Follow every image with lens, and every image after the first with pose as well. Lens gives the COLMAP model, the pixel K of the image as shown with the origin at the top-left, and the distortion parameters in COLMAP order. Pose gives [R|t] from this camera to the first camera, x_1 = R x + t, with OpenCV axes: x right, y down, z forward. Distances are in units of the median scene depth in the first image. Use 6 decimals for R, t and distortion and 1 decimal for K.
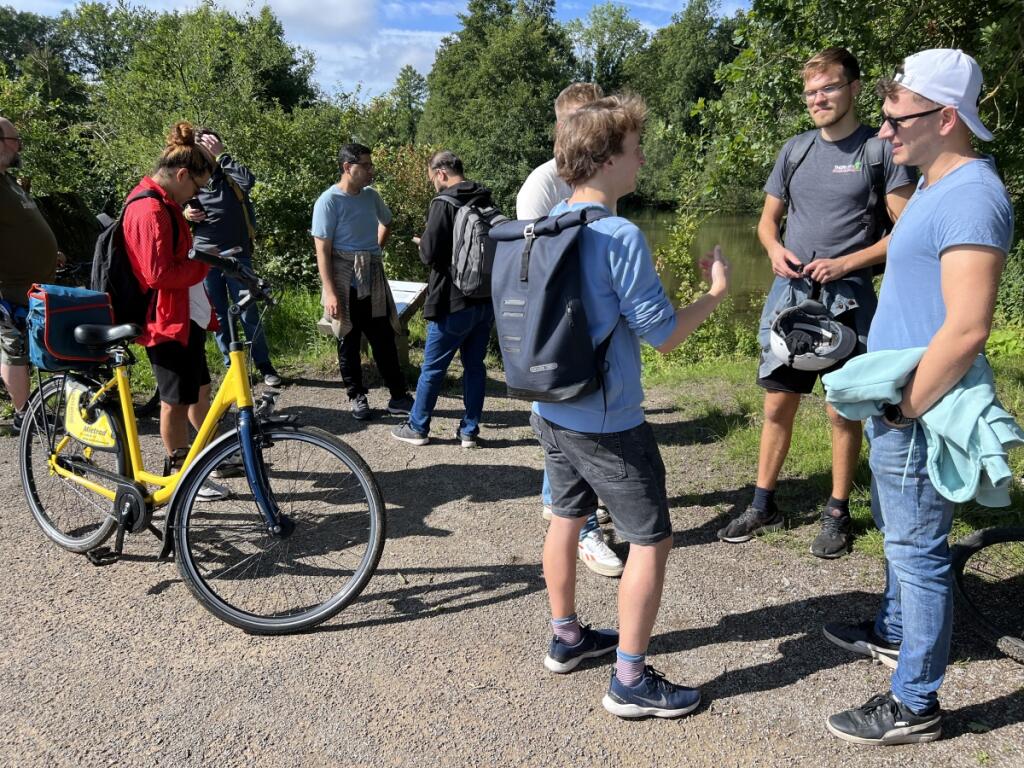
lens RADIAL K [[783.7, 0, 510.1], [0, 783.7, 382.8], [0, 0, 1]] dist [0.027237, 0.000071]
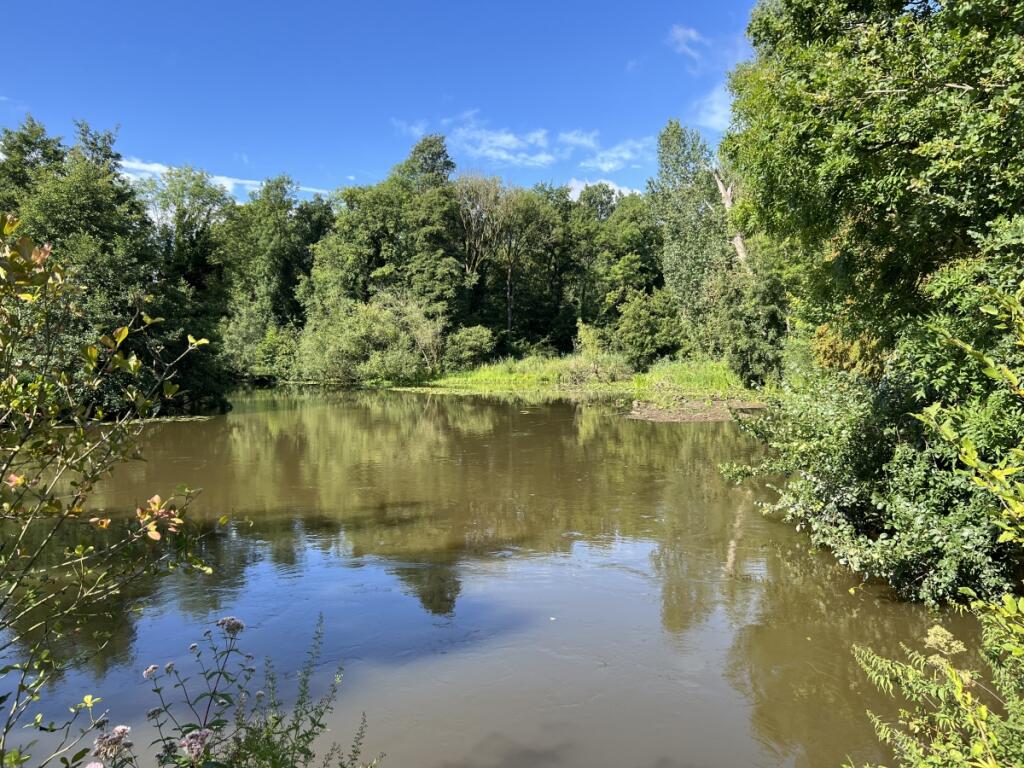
lens RADIAL K [[783.7, 0, 511.2], [0, 783.7, 387.3], [0, 0, 1]] dist [0.027237, 0.000071]
pose [[0.868481, -0.033395, 0.494597, -0.008002], [0.136220, 0.975397, -0.173334, -0.025672], [-0.476640, 0.217911, 0.851663, 0.104894]]
